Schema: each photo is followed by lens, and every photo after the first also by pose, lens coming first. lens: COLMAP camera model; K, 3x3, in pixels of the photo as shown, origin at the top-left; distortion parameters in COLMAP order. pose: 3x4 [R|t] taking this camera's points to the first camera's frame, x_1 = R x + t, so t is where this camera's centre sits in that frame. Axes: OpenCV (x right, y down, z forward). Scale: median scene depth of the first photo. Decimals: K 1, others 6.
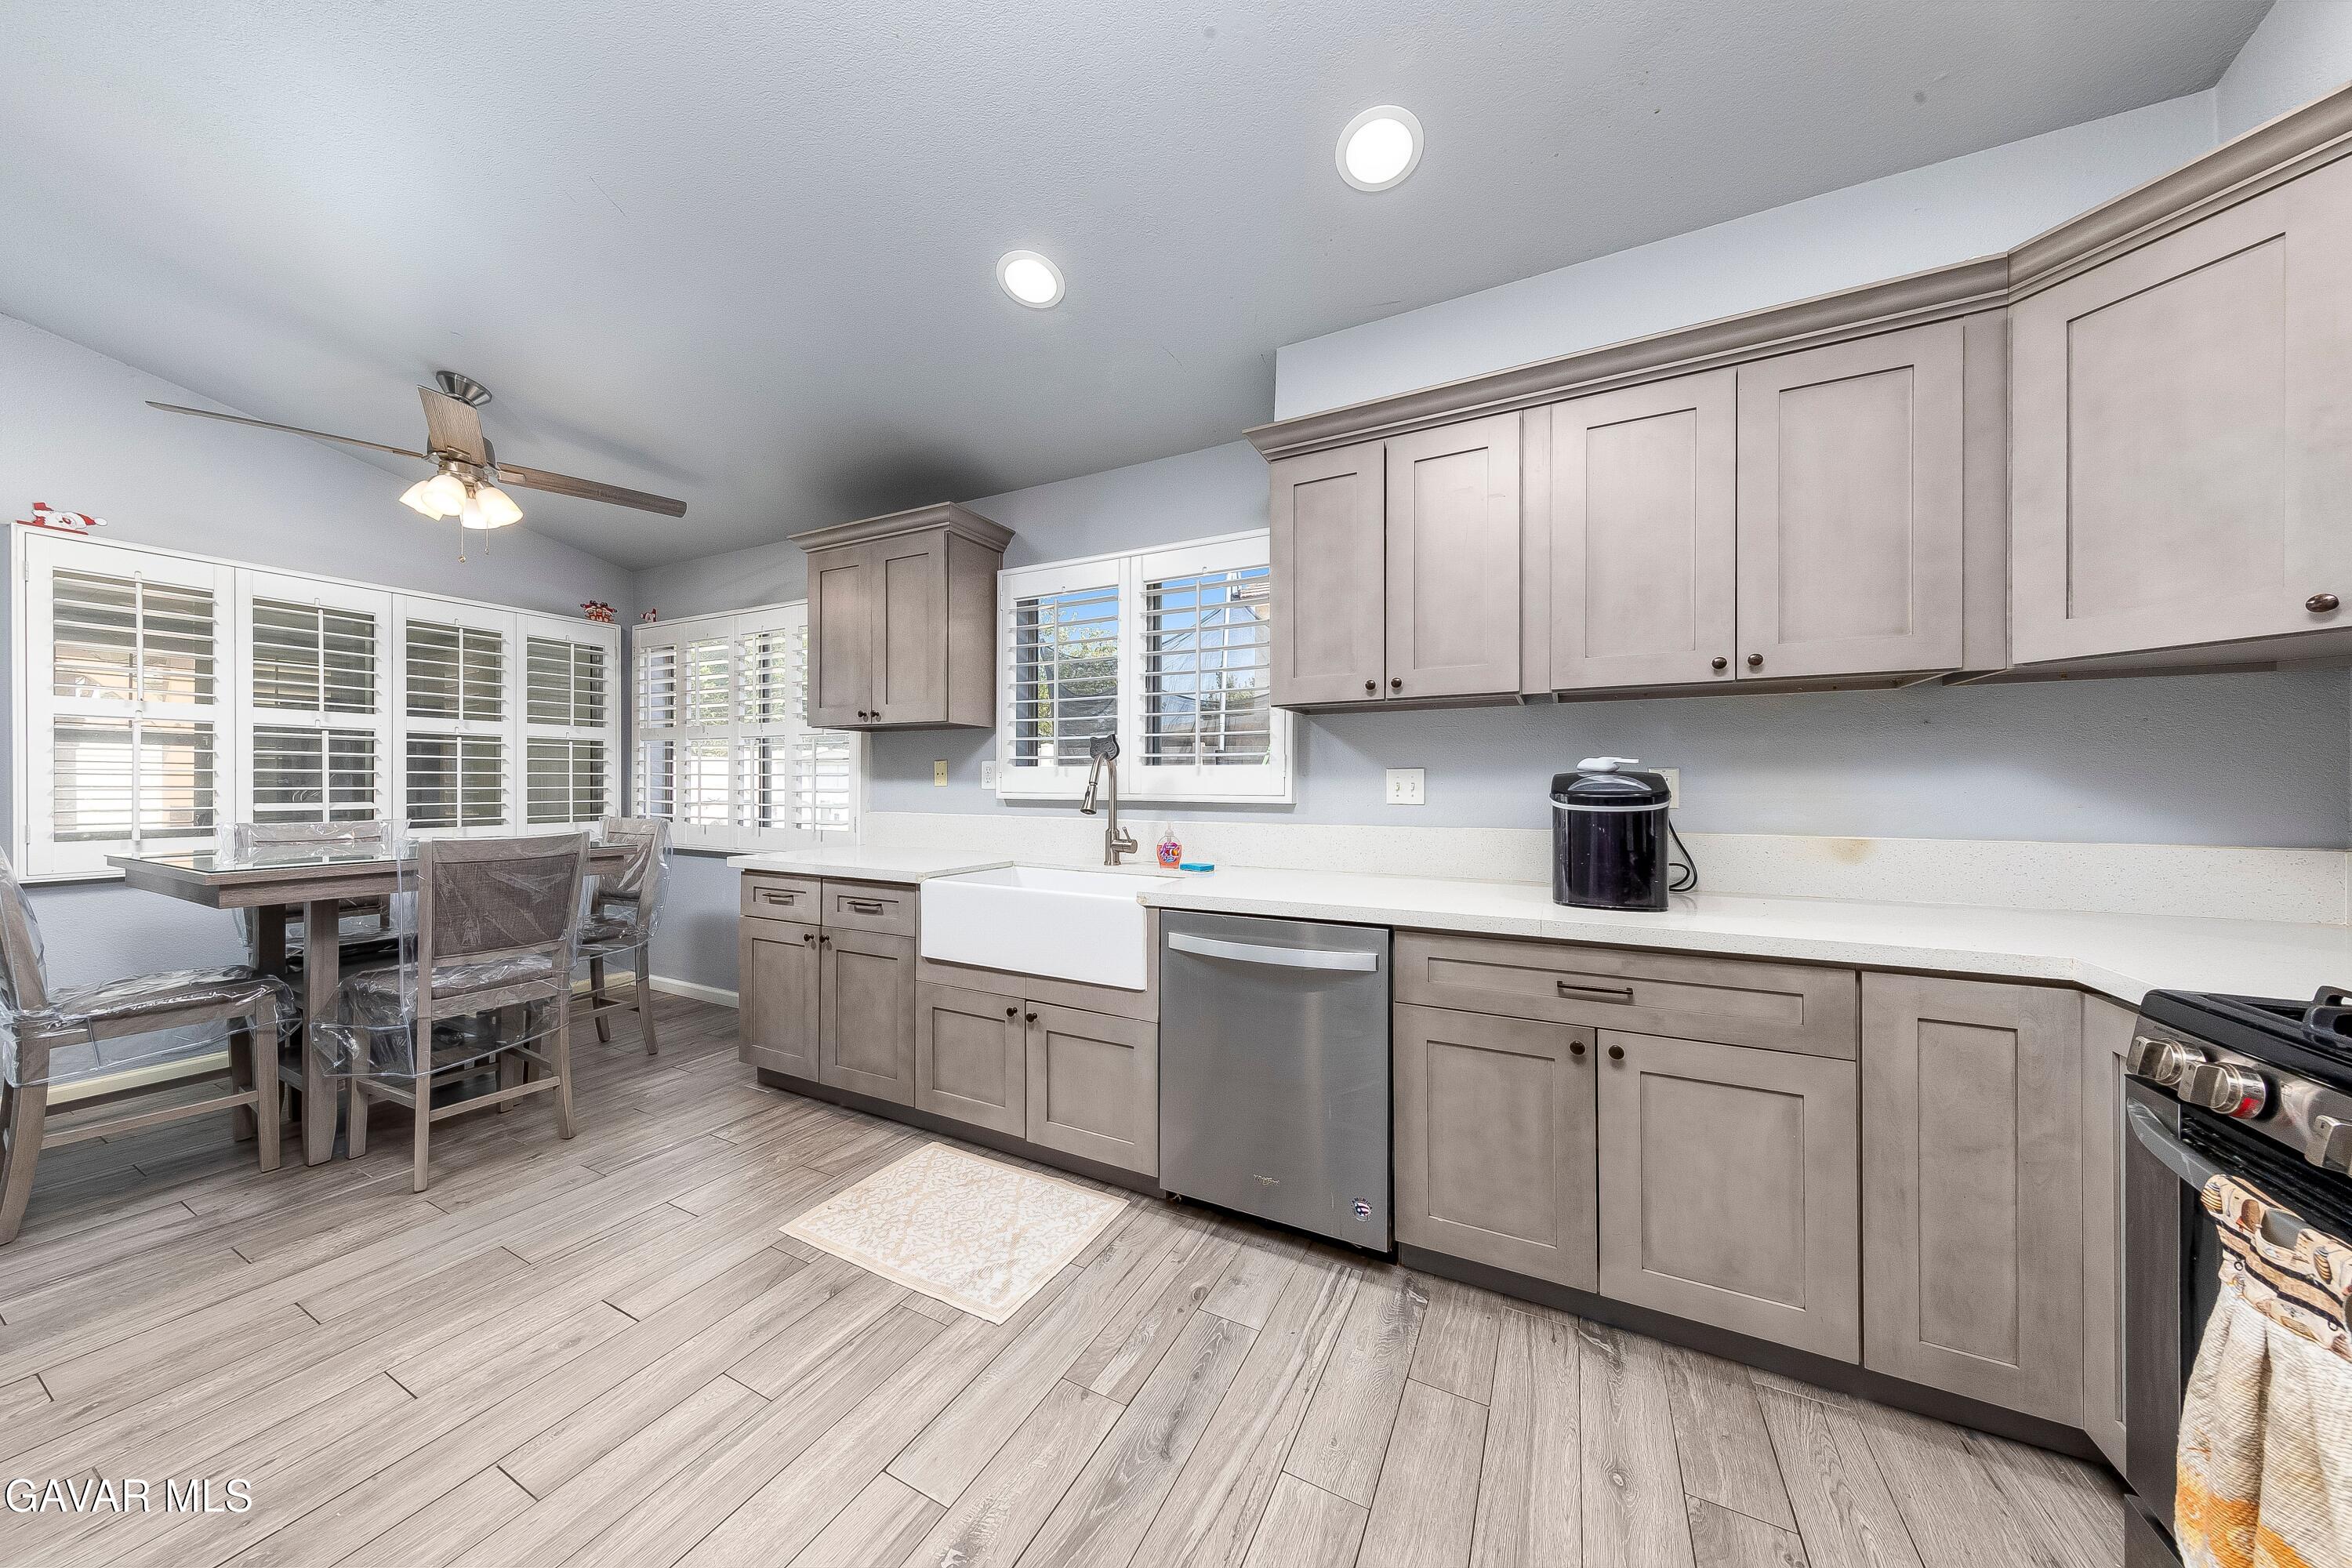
lens RADIAL K [[766.6, 0, 1186.1], [0, 766.6, 783.6], [0, 0, 1]] dist [0.004543, -0.000081]
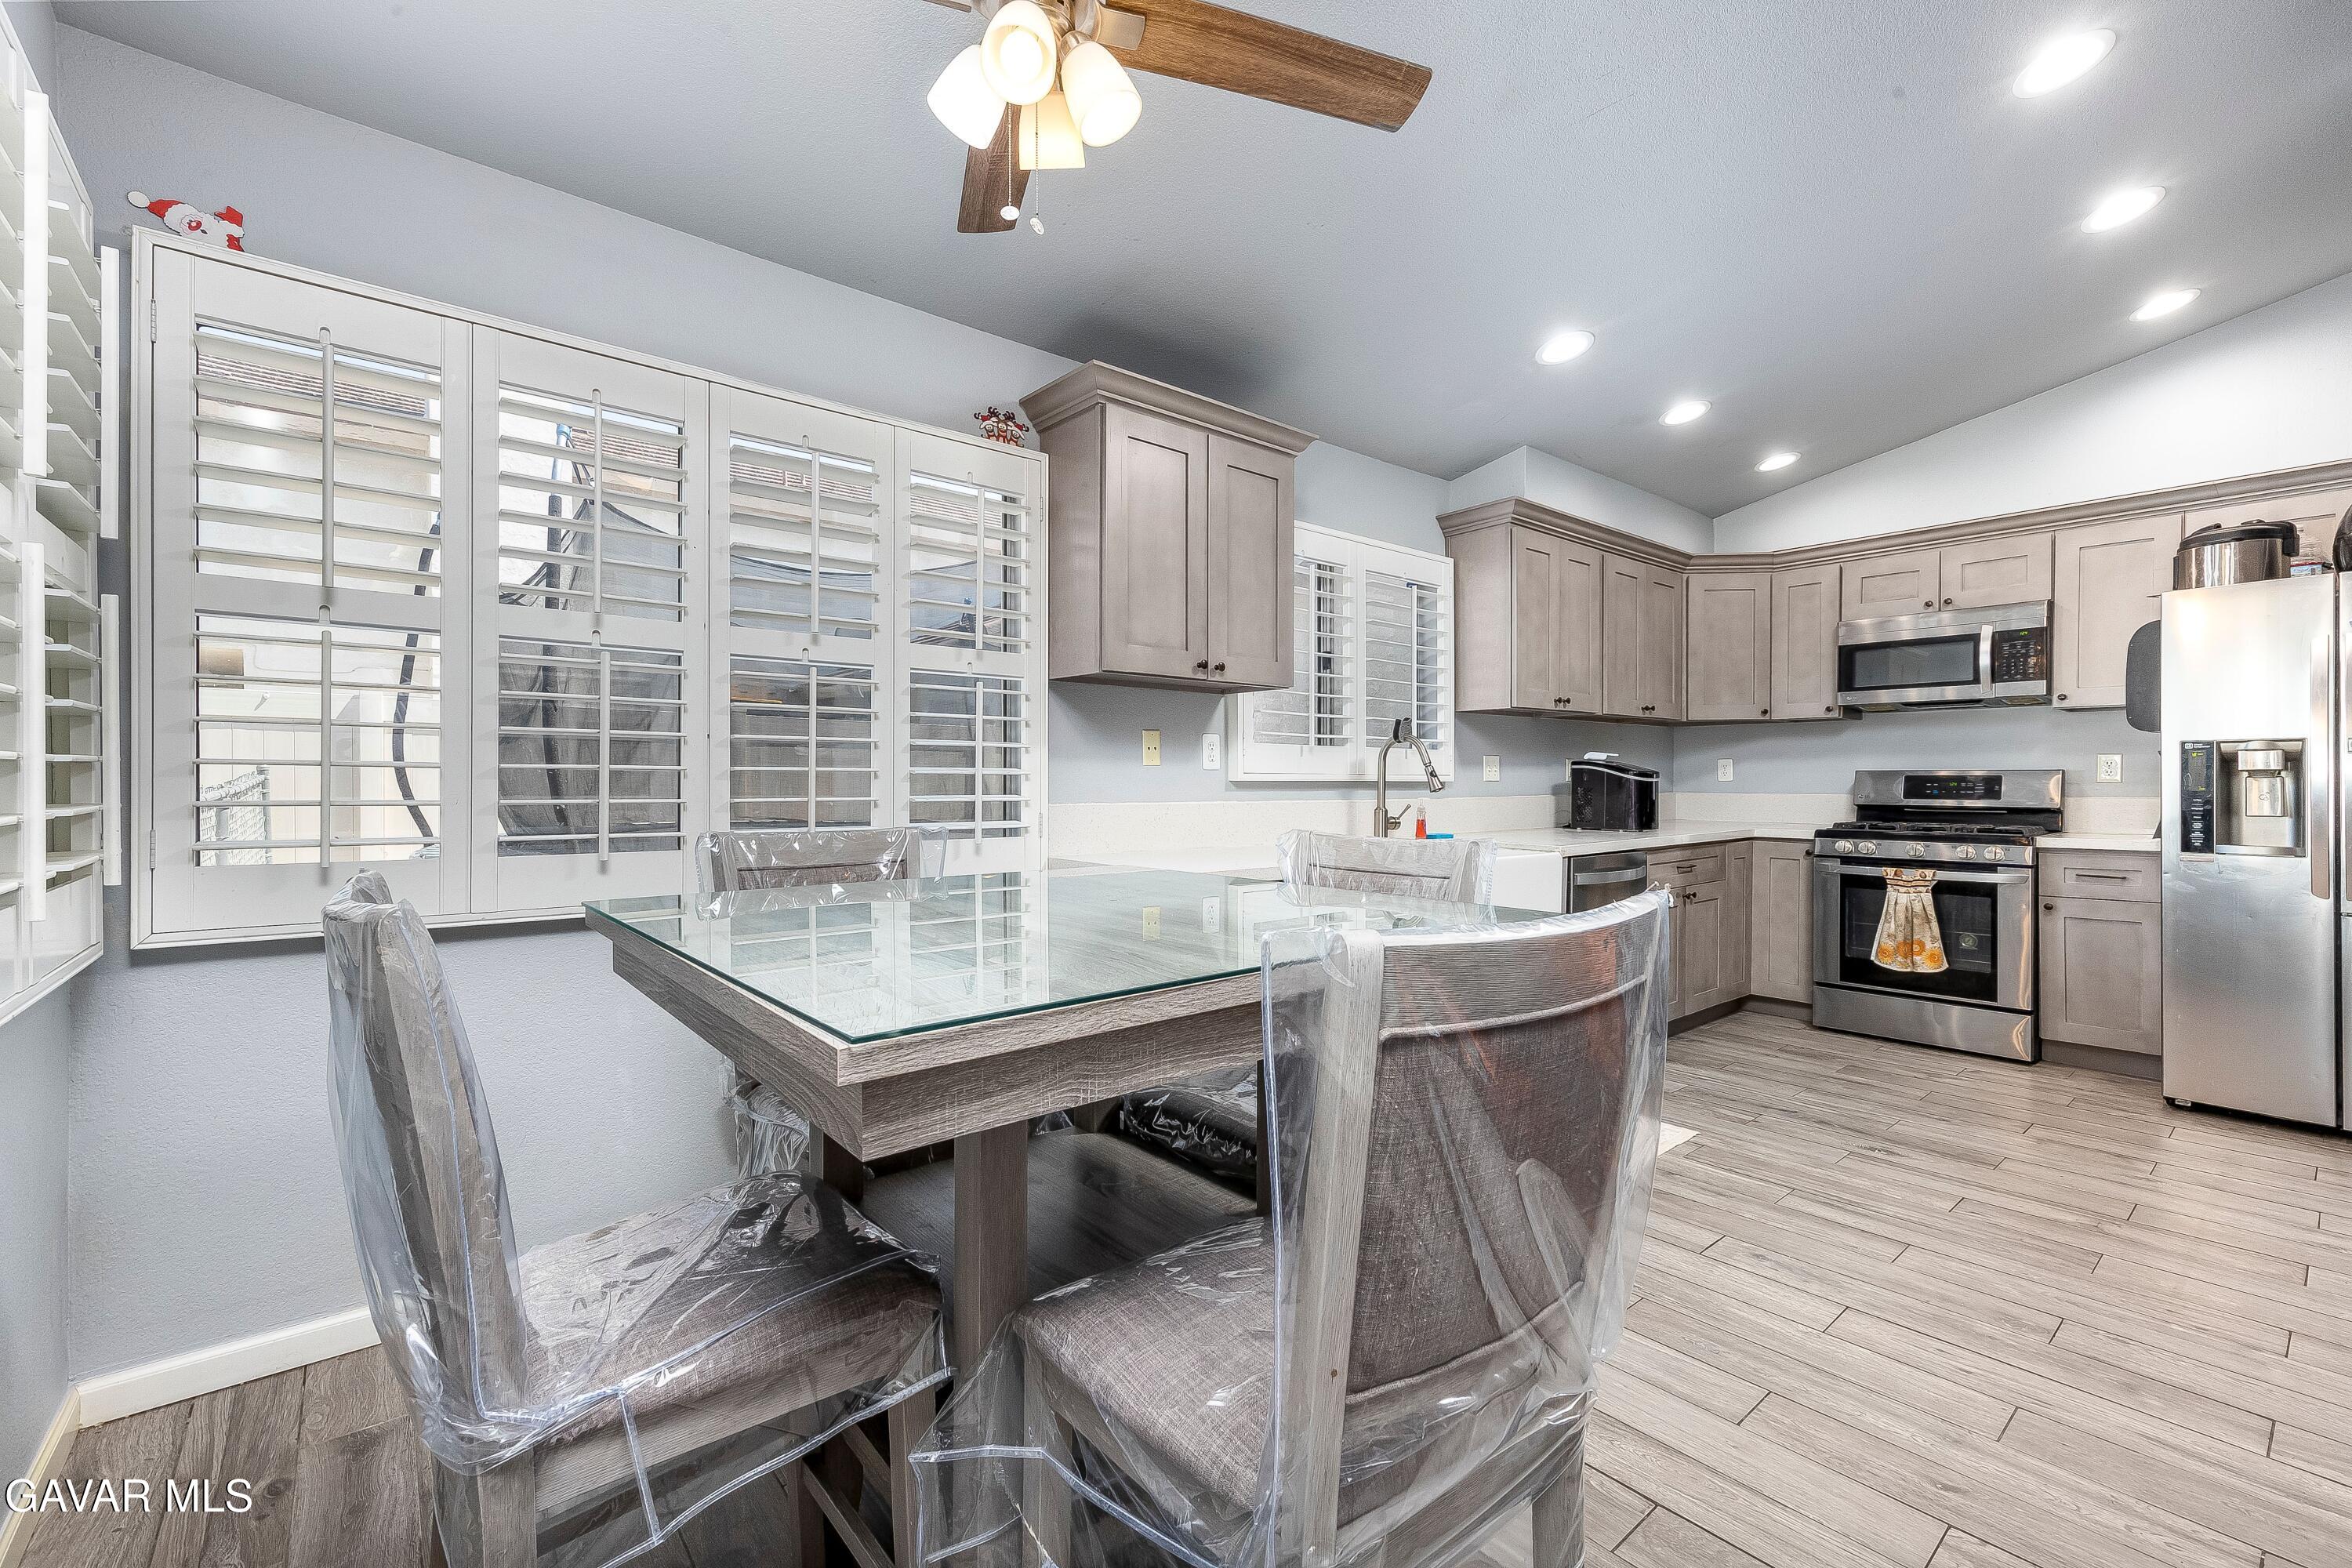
lens RADIAL K [[989.7, 0, 1225.1], [0, 989.7, 786.8], [0, 0, 1]] dist [-0.003122, 0.000343]
pose [[0.365451, -0.010160, 0.930775, -1.761703], [-0.001123, 0.999935, 0.011356, 0.018773], [-0.930830, -0.005195, 0.365416, 0.876684]]
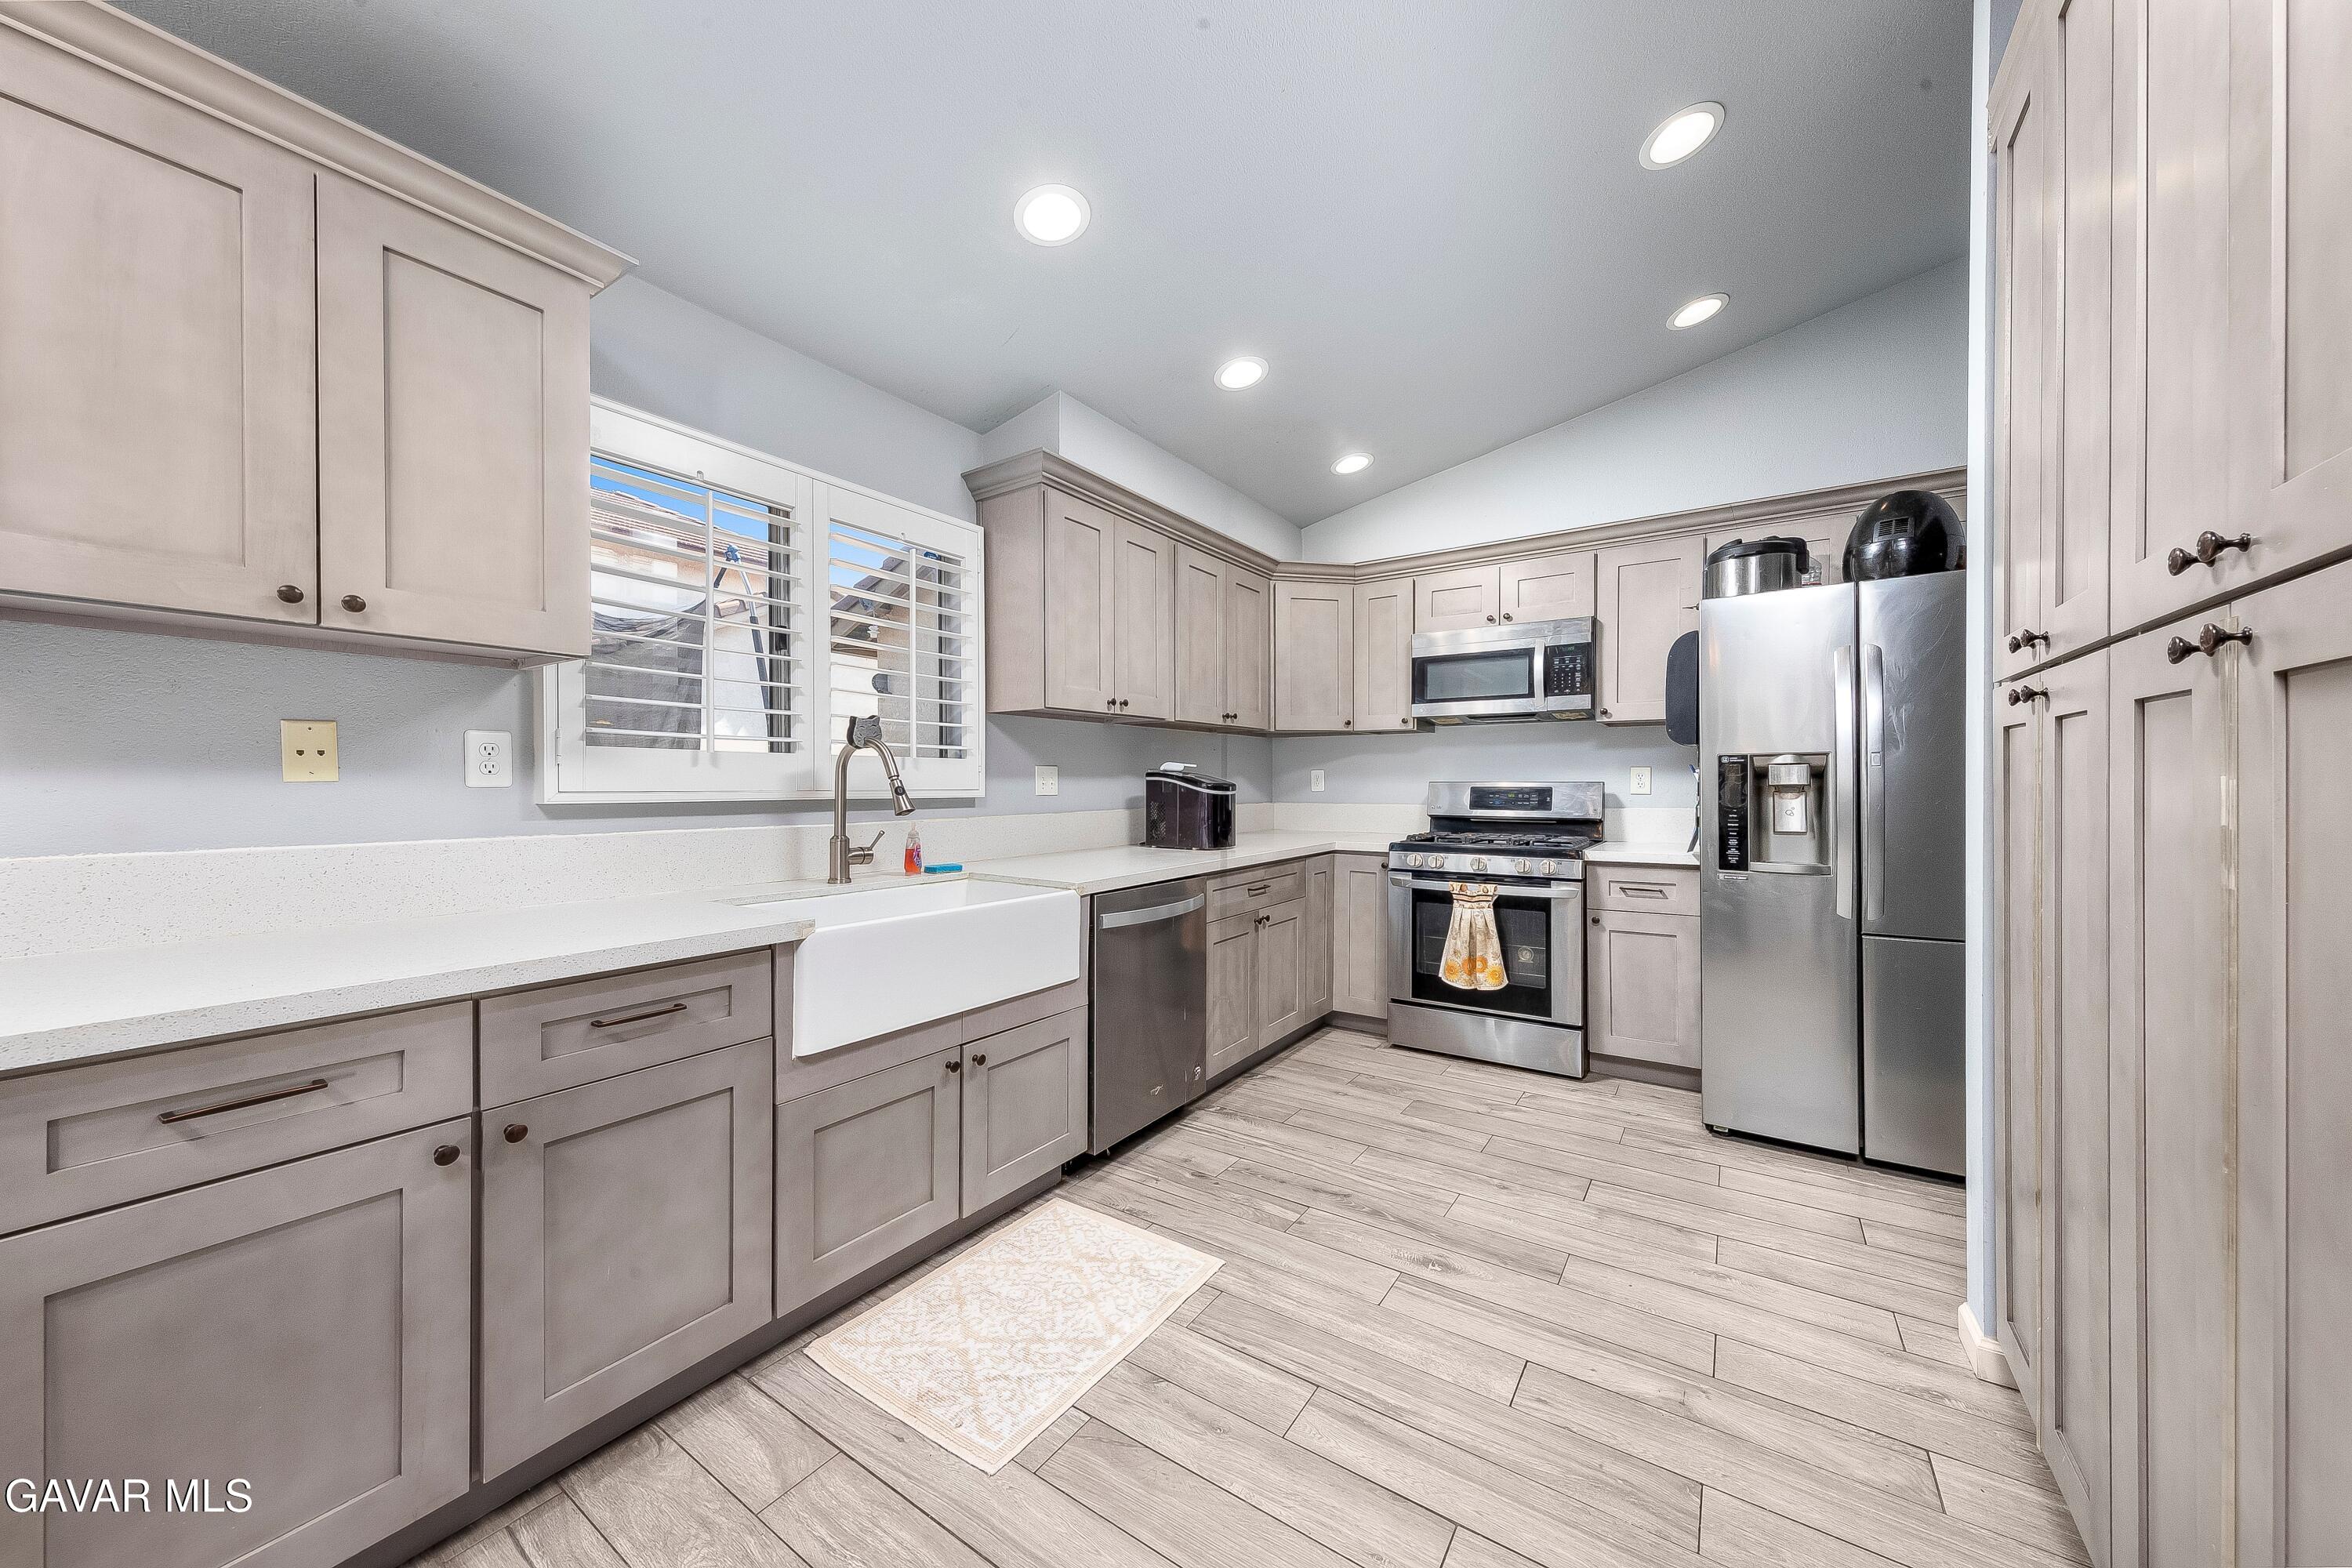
lens RADIAL K [[811.2, 0, 1183.9], [0, 811.2, 786.1], [0, 0, 1]] dist [0.003288, -0.000006]
pose [[0.122592, -0.006753, 0.992434, -1.068499], [-0.001721, 0.999974, 0.007017, 0.003124], [-0.992456, -0.002568, 0.122577, 0.691777]]
